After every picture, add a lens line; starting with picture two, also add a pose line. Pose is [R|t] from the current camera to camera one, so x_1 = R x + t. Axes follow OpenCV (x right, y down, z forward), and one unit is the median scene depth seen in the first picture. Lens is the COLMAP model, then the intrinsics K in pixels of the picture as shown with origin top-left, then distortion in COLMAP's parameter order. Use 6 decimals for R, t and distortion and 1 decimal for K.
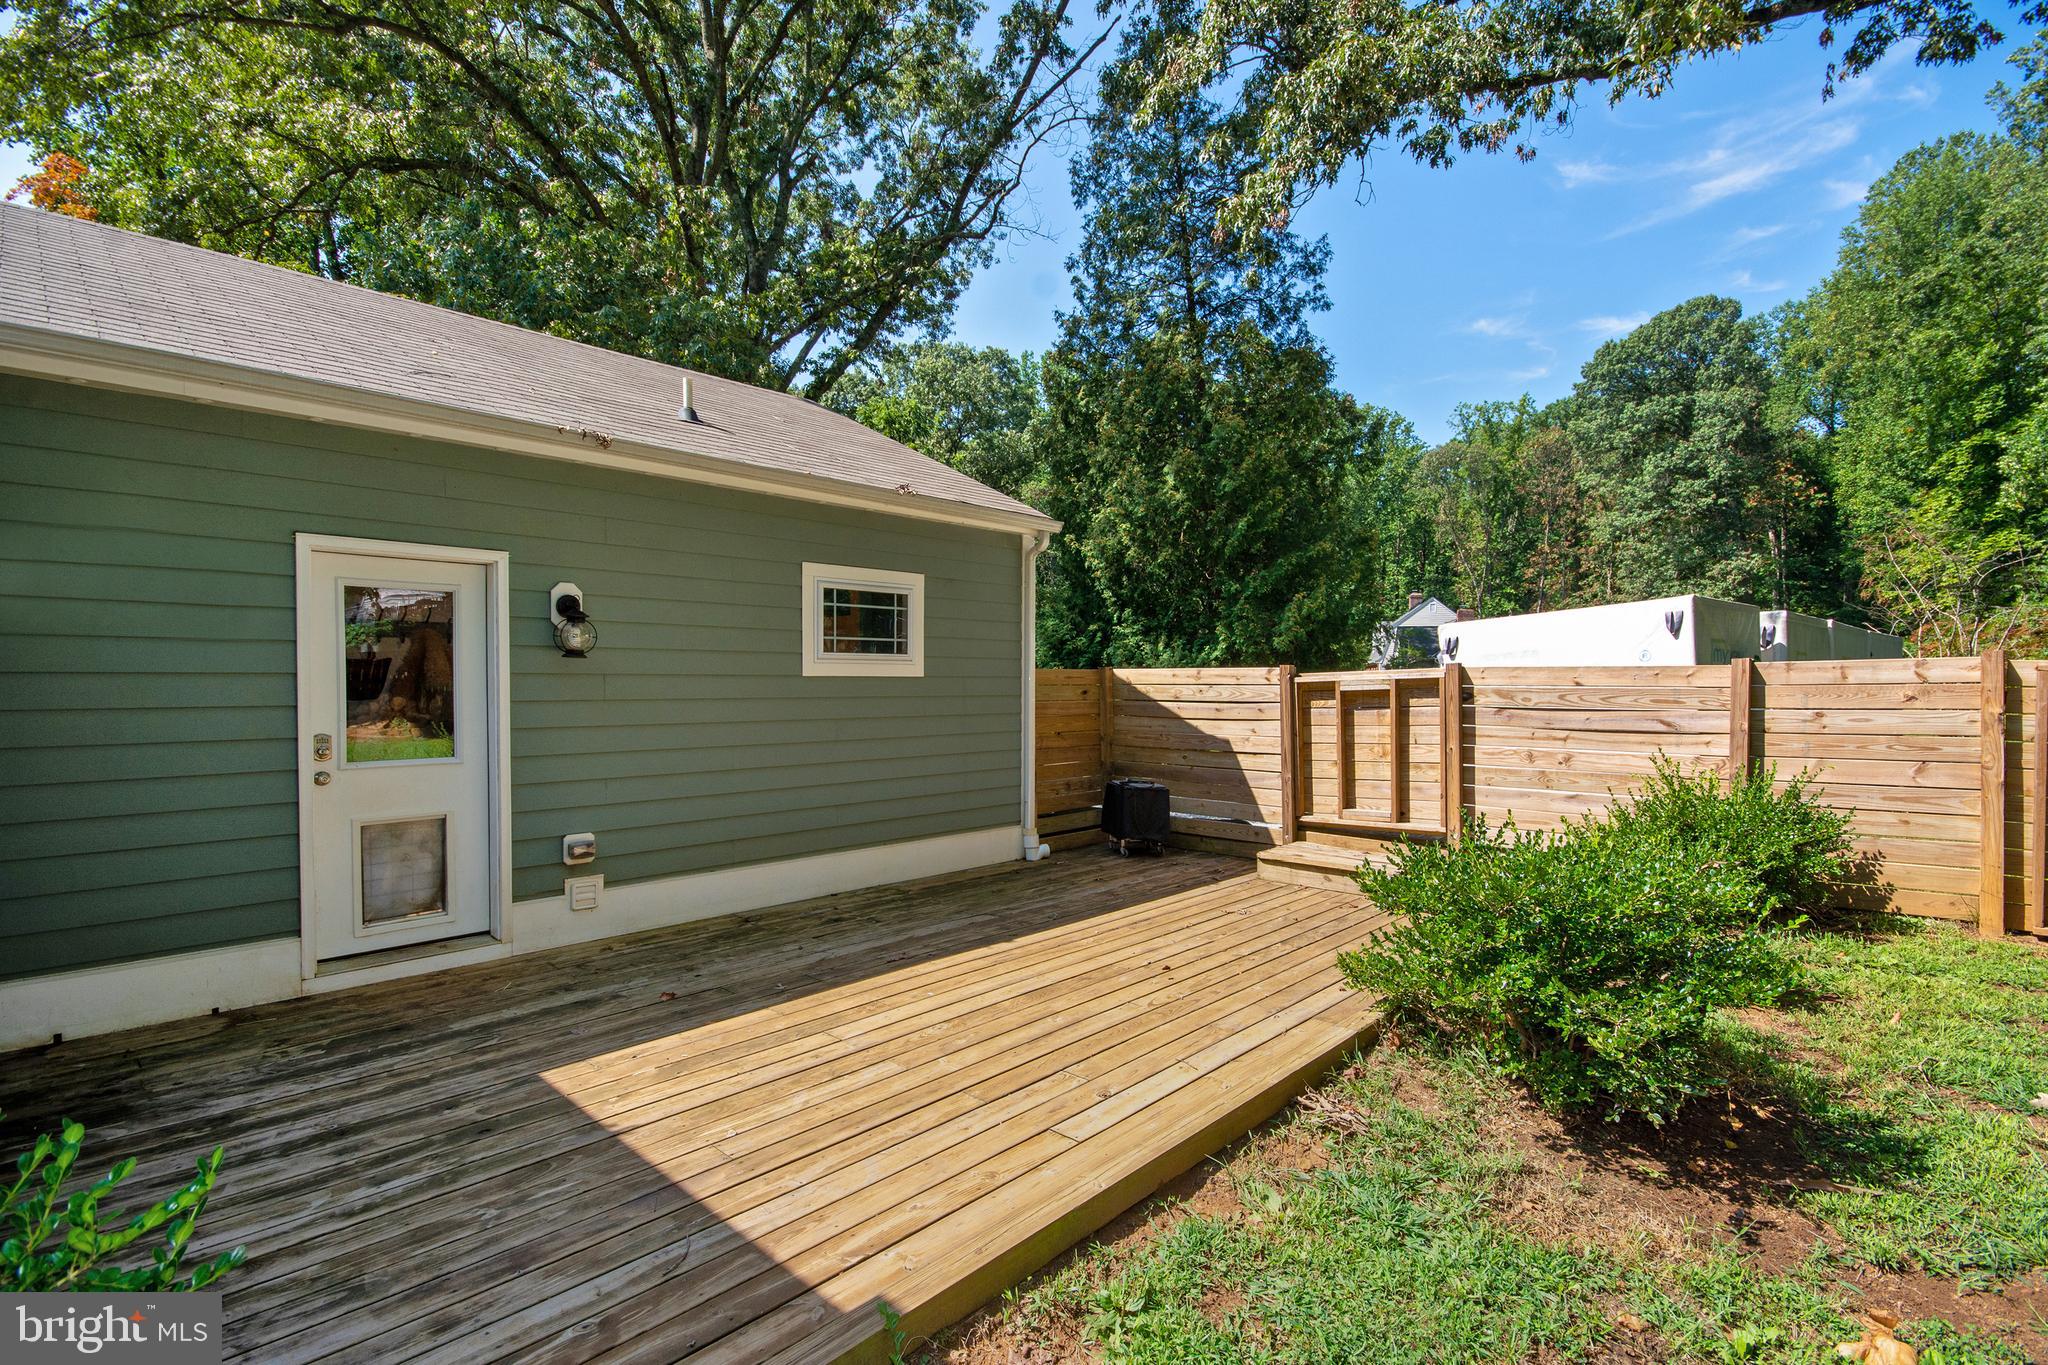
lens RADIAL K [[936.4, 0, 1024.0], [0, 936.4, 682.5], [0, 0, 1]] dist [-0.000718, -0.000114]
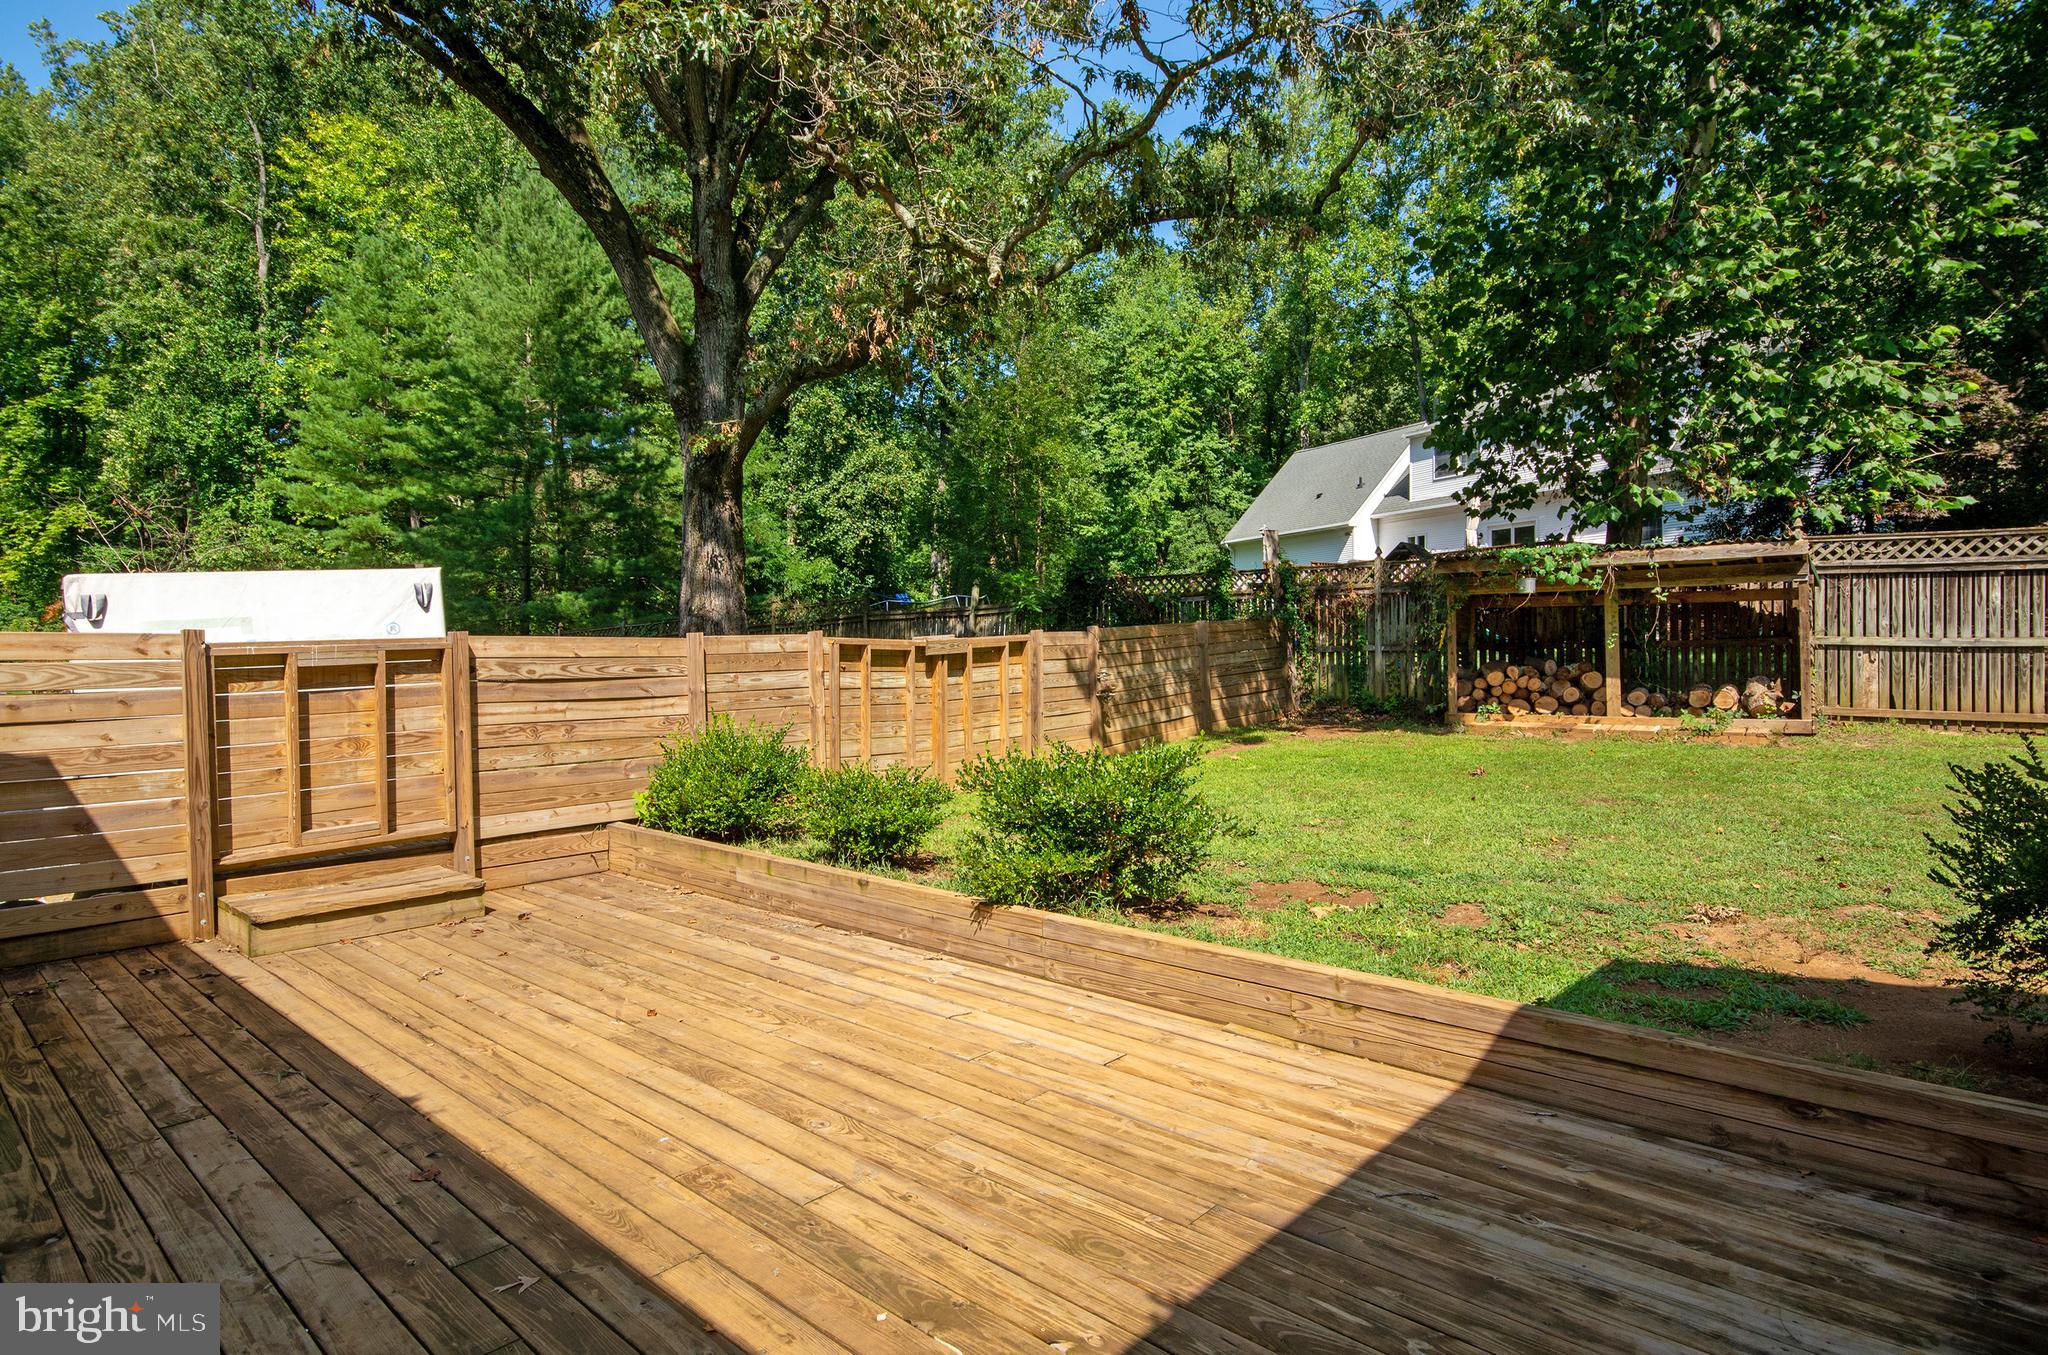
lens RADIAL K [[1078.3, 0, 1024.0], [0, 1078.3, 677.5], [0, 0, 1]] dist [0.017661, 0.000482]
pose [[-0.042283, -0.020126, 0.998903, -0.495725], [0.013200, 0.999699, 0.020700, 0.006414], [-0.999018, 0.014060, -0.042005, 0.462396]]
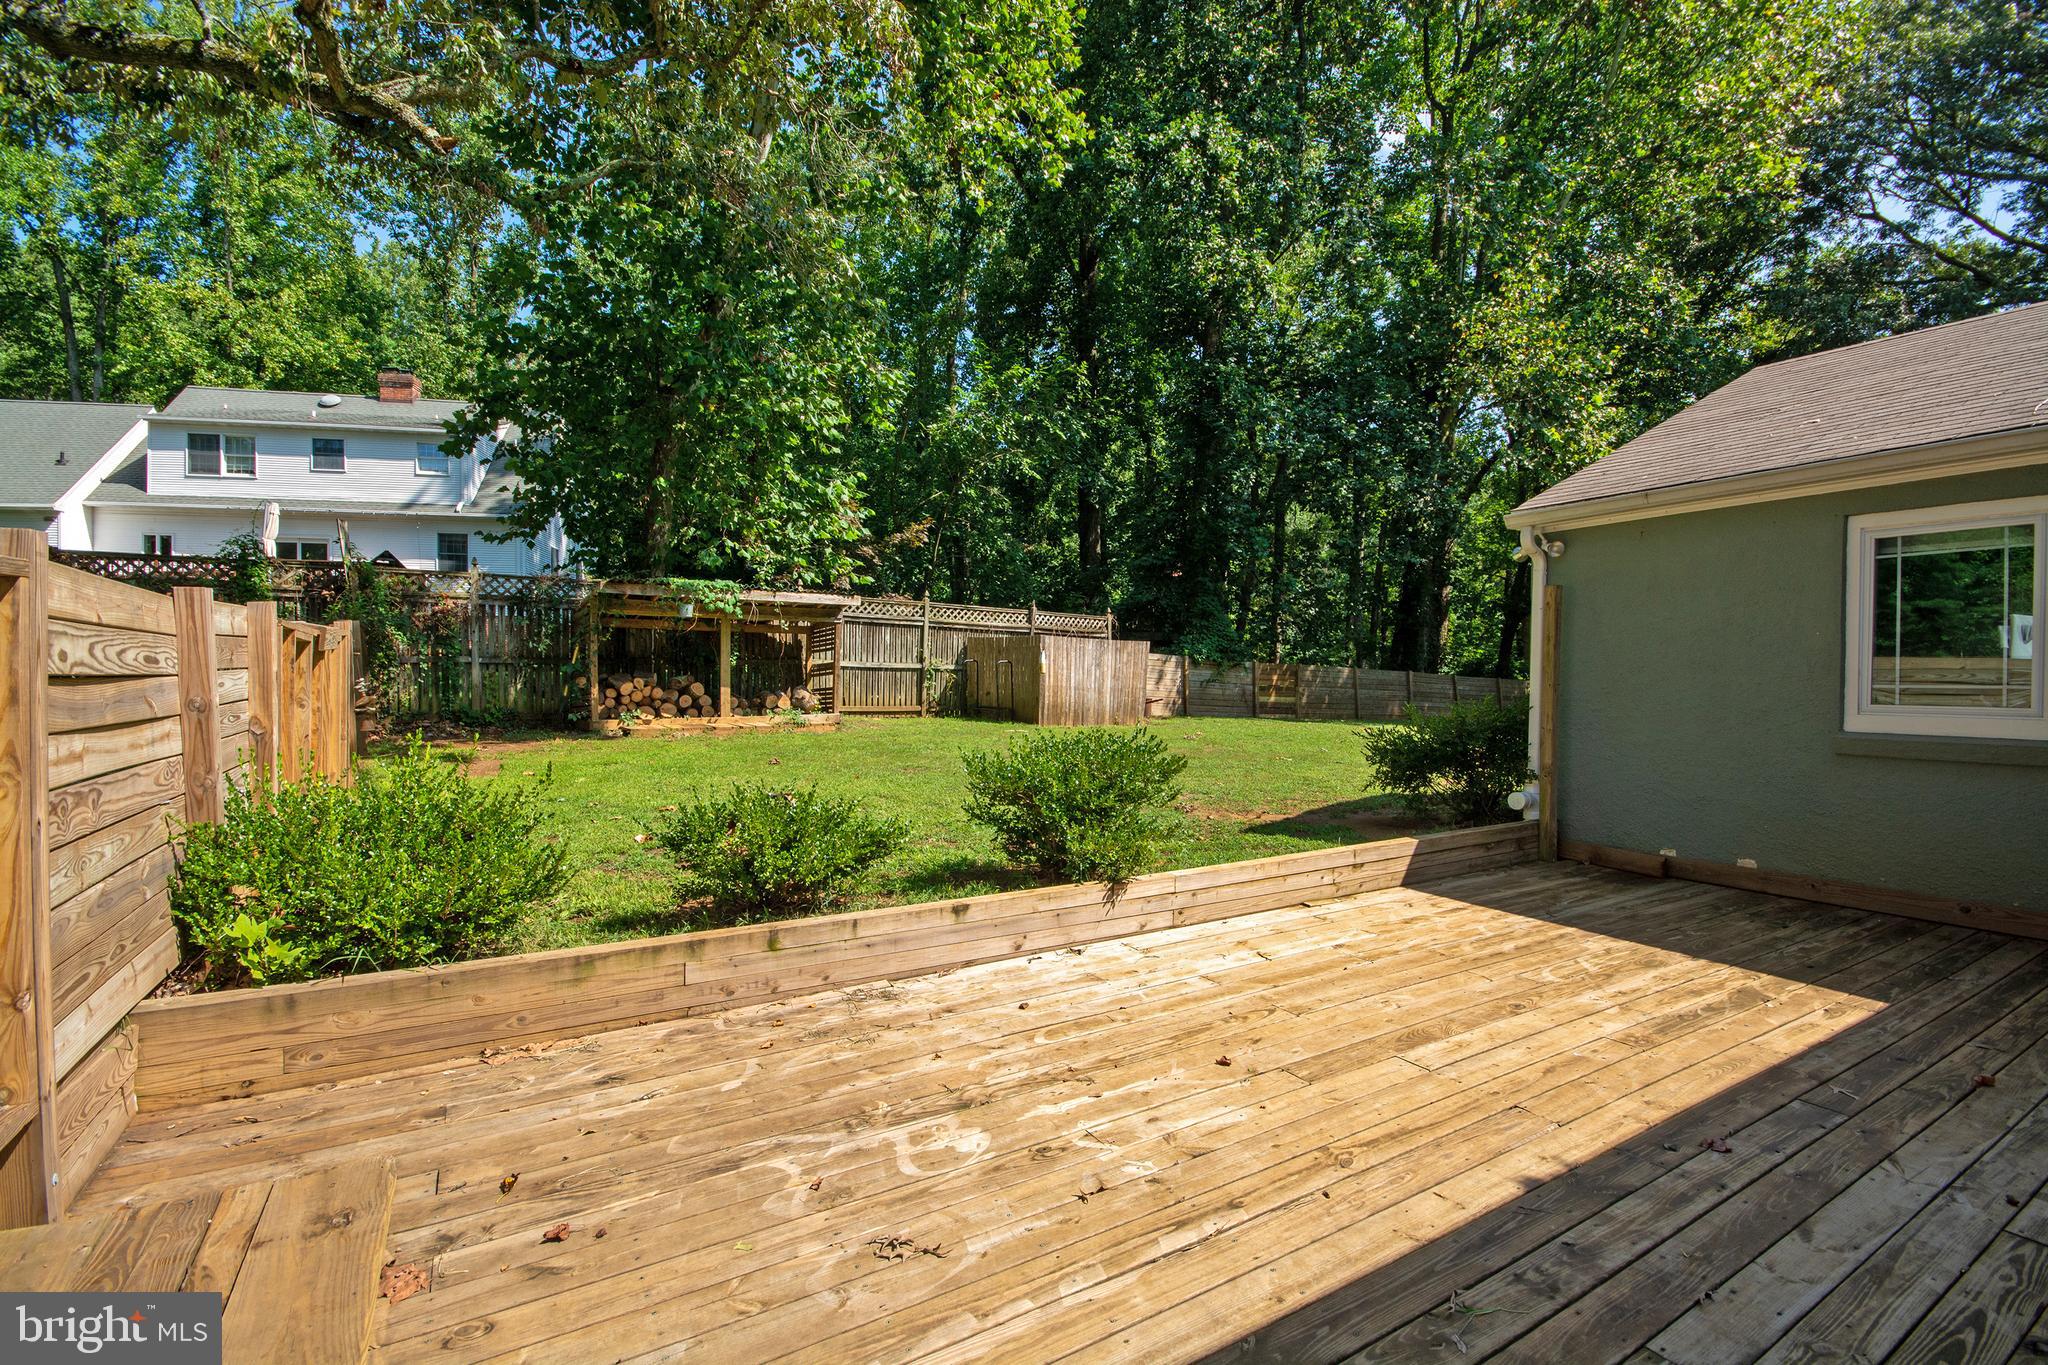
lens RADIAL K [[911.2, 0, 1024.0], [0, 911.2, 682.5], [0, 0, 1]] dist [-0.005019, -0.000586]
pose [[-0.966603, -0.007130, 0.256179, 0.079380], [-0.004185, 0.999919, 0.012036, 0.019578], [-0.256244, 0.010562, -0.966554, 1.064472]]
